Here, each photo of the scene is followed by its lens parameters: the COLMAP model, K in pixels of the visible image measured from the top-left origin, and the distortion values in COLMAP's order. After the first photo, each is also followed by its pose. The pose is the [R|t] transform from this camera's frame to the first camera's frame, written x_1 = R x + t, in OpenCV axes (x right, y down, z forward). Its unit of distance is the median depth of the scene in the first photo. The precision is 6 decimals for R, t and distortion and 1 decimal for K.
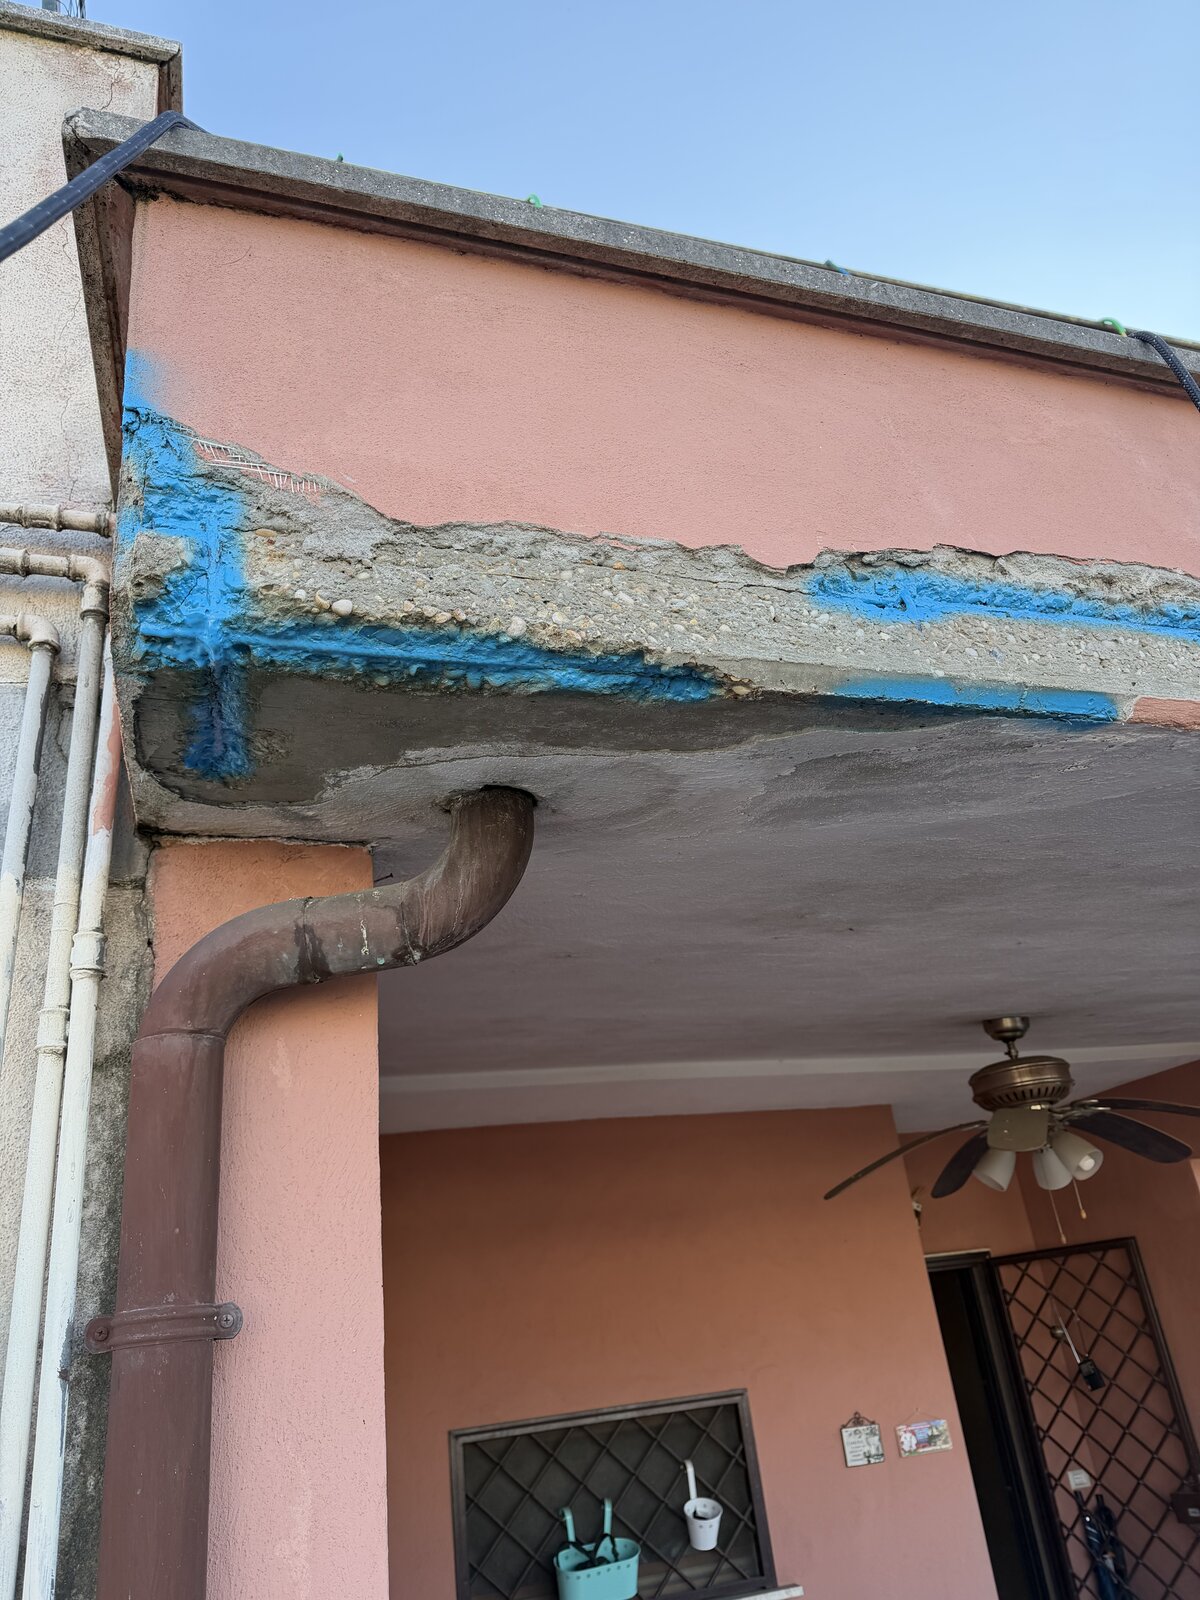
lens RADIAL K [[1144.7, 0, 599.4], [0, 1144.7, 790.5], [0, 0, 1]] dist [0.021632, -0.032386]
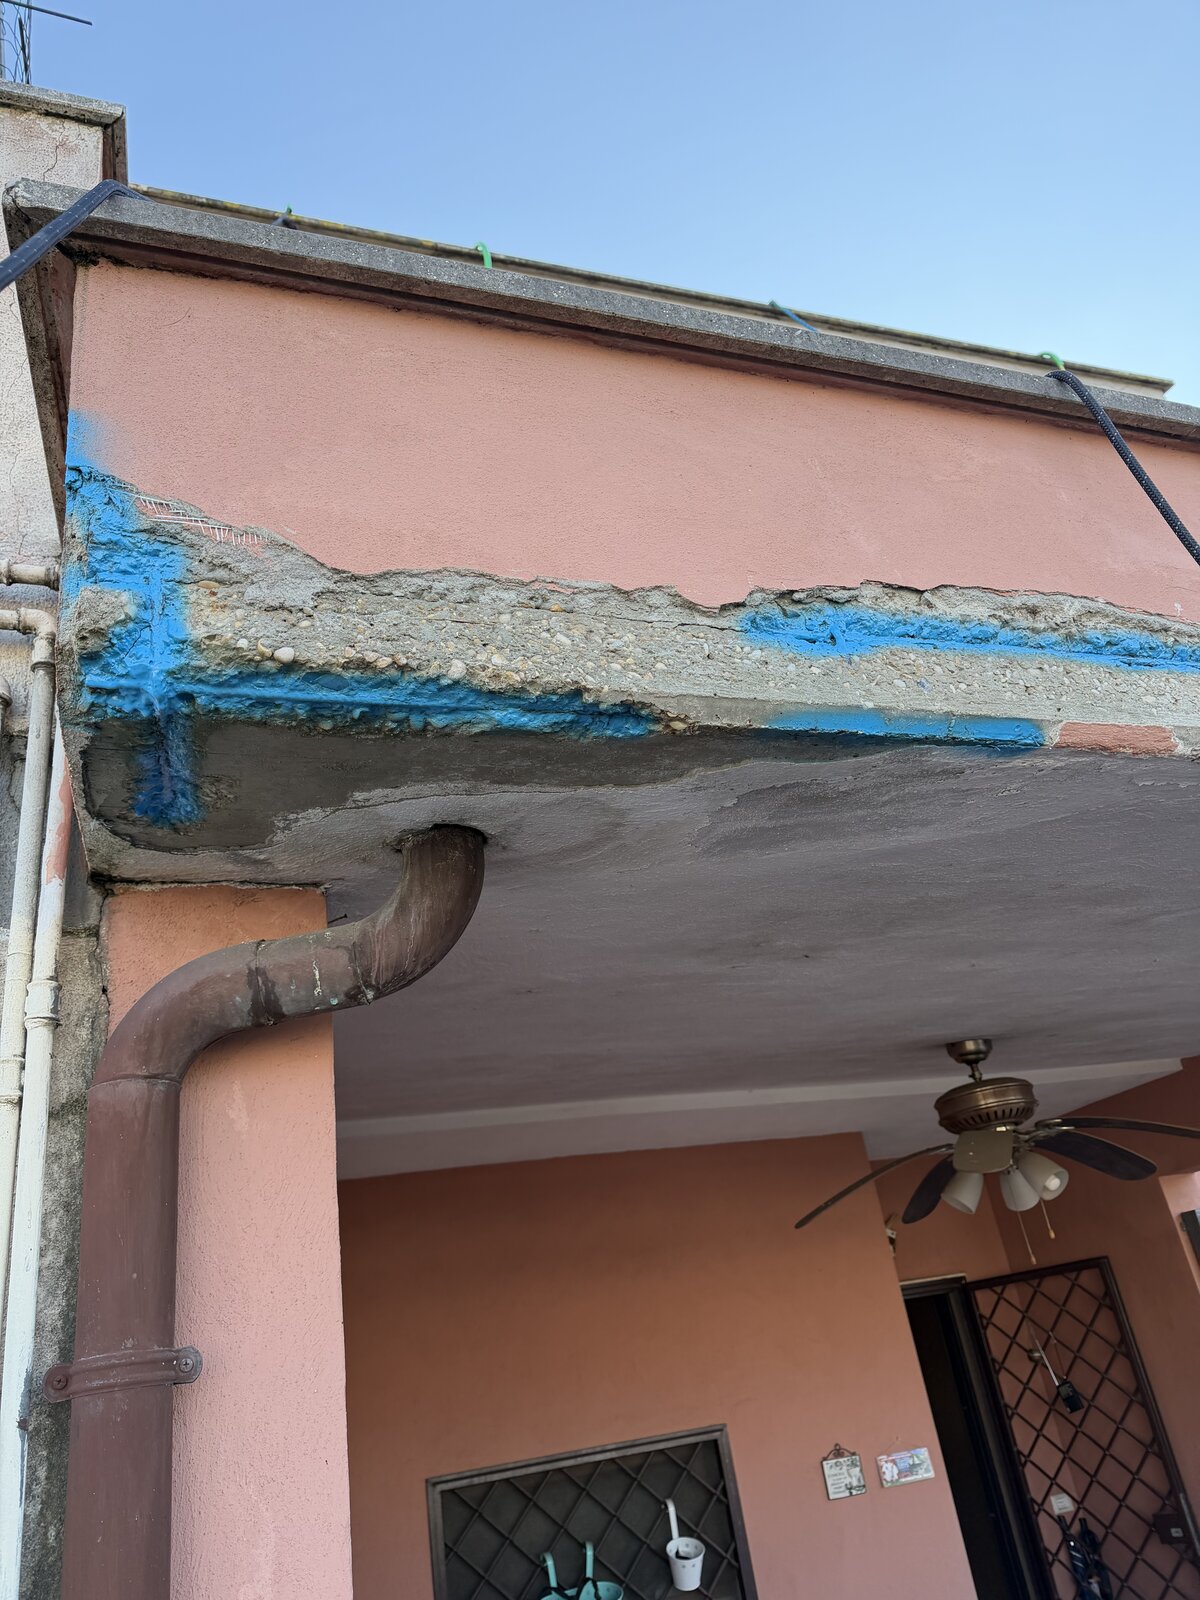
lens RADIAL K [[1144.7, 0, 592.0], [0, 1144.7, 795.6], [0, 0, 1]] dist [0.021632, -0.032386]
pose [[0.999383, -0.026729, 0.022805, 0.018606], [0.027319, 0.999289, -0.025964, 0.000108], [-0.022095, 0.026571, 0.999403, -0.022364]]
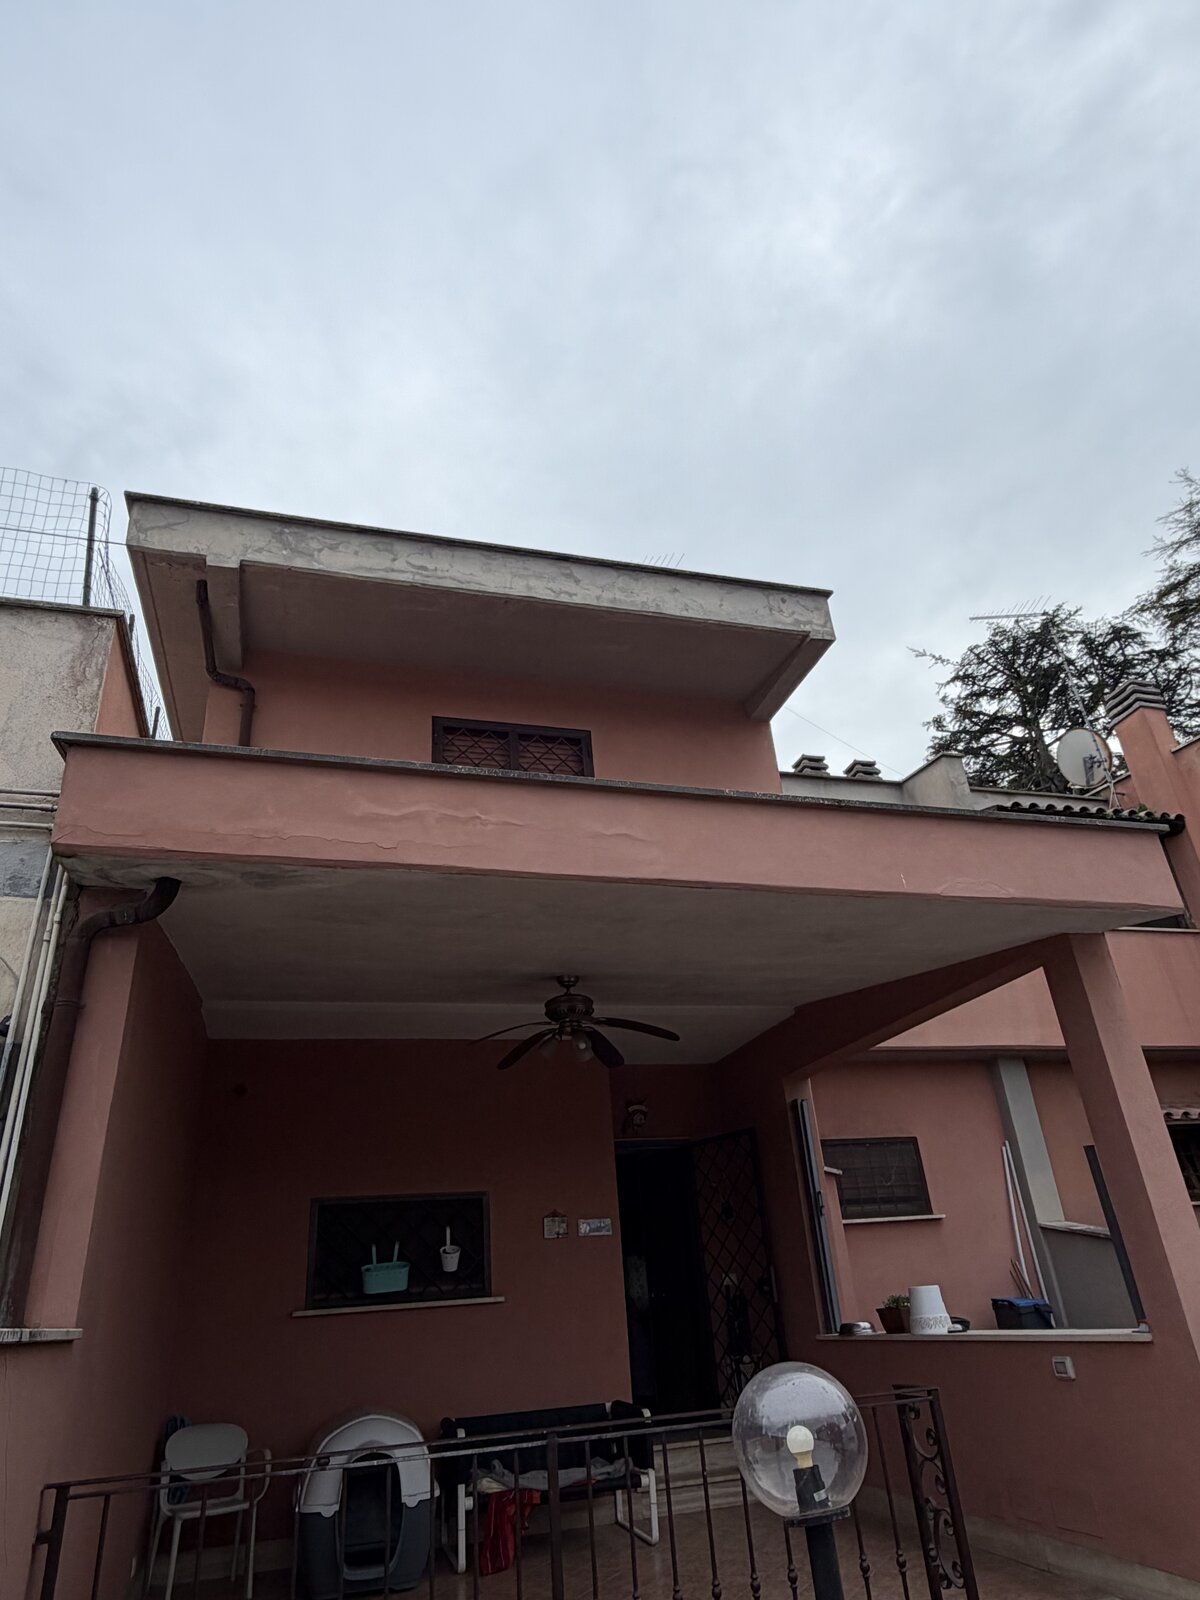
lens RADIAL K [[987.1, 0, 596.4], [0, 987.1, 792.8], [0, 0, 1]] dist [-0.001411, 0.005030]
pose [[0.998527, 0.021873, -0.049661, 1.559100], [-0.023260, 0.999350, -0.027531, -0.236023], [0.049026, 0.028645, 0.998387, -2.304333]]
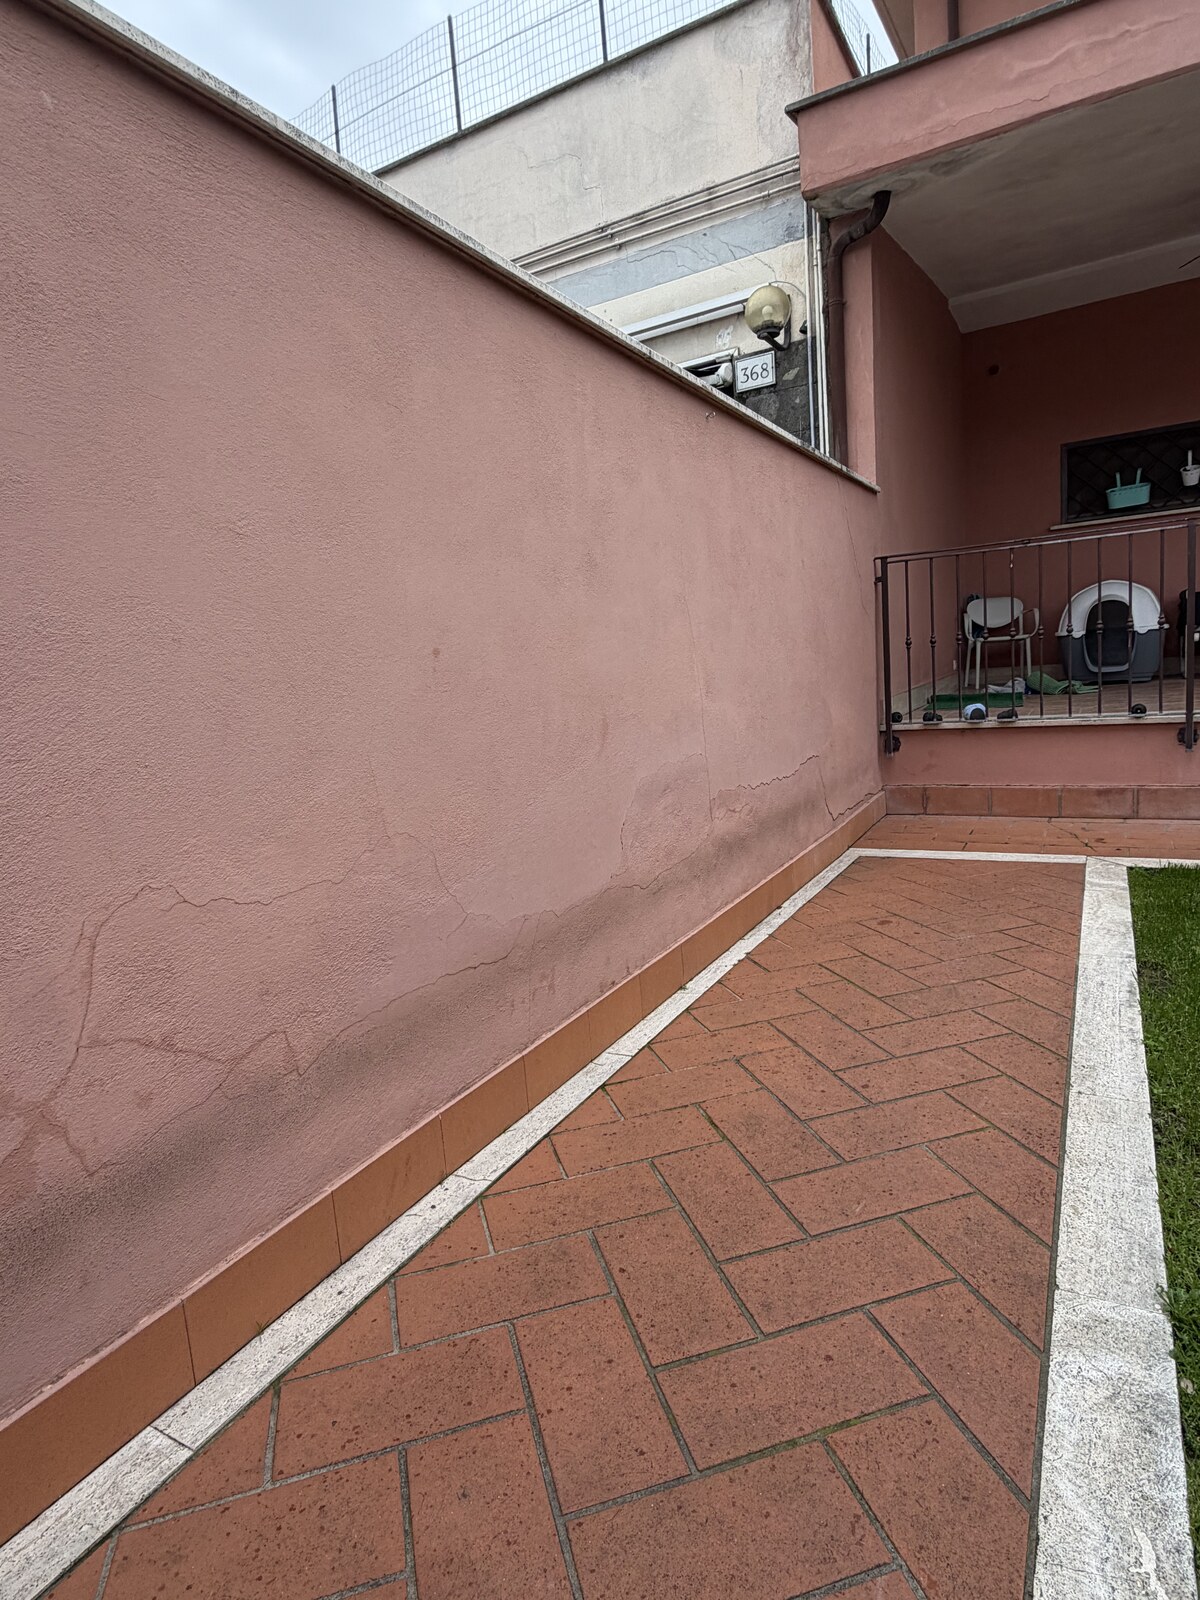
lens RADIAL K [[893.7, 0, 584.3], [0, 893.7, 809.4], [0, 0, 1]] dist [-0.005506, -0.000220]
pose [[0.669602, 0.167027, -0.723696, 2.617746], [0.324648, 0.810550, 0.487455, -0.146437], [0.668010, -0.561347, 0.488521, -3.778613]]
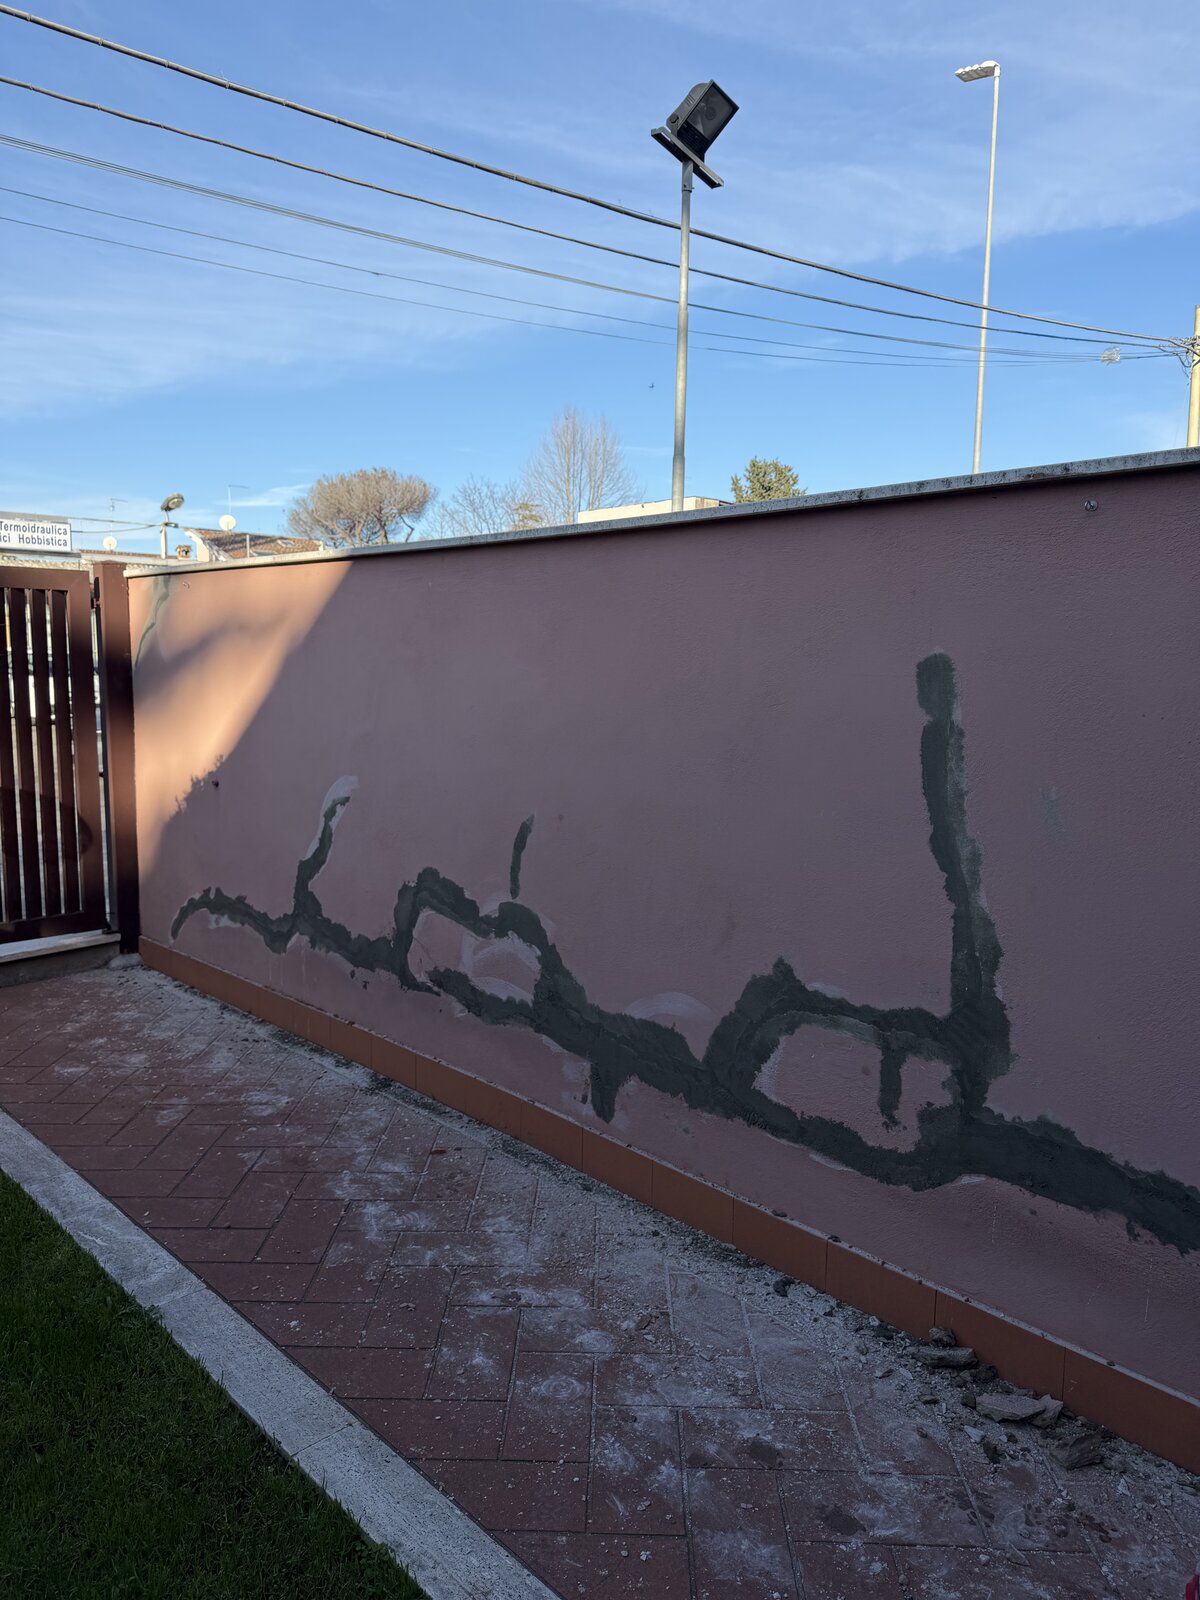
lens RADIAL K [[1144.7, 0, 613.0], [0, 1144.7, 826.0], [0, 0, 1]] dist [0.021632, -0.032386]
pose [[-0.899003, 0.161100, -0.407235, 2.305997], [0.267755, 0.938031, -0.220010, 1.177853], [0.346556, -0.306830, -0.886428, 0.098575]]
